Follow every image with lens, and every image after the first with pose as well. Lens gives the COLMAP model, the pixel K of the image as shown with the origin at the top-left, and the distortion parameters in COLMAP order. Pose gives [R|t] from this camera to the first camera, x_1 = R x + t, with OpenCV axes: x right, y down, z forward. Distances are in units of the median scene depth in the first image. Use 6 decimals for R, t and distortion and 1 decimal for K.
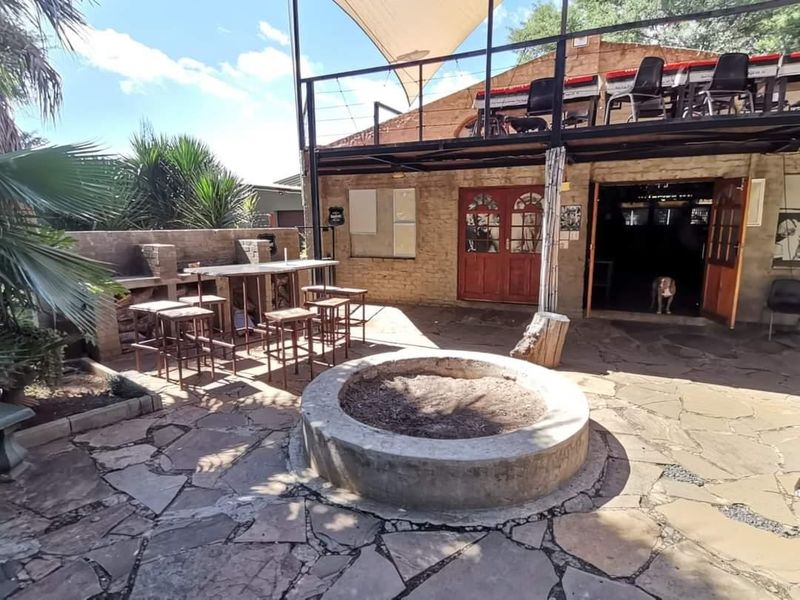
lens RADIAL K [[440.0, 0, 400.0], [0, 440.0, 300.0], [0, 0, 1]] dist [0.055993, -0.052130]
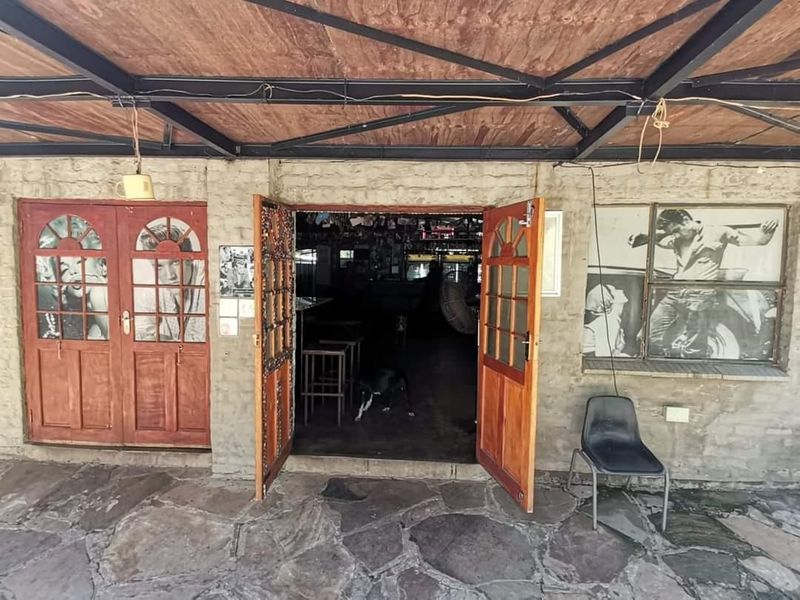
lens RADIAL K [[440.0, 0, 400.0], [0, 440.0, 300.0], [0, 0, 1]] dist [0.055993, -0.052130]
pose [[0.928013, -0.000533, 0.372548, 0.349985], [0.040425, 0.994238, -0.099278, -0.095524], [-0.370348, 0.107192, 0.922687, 0.472184]]
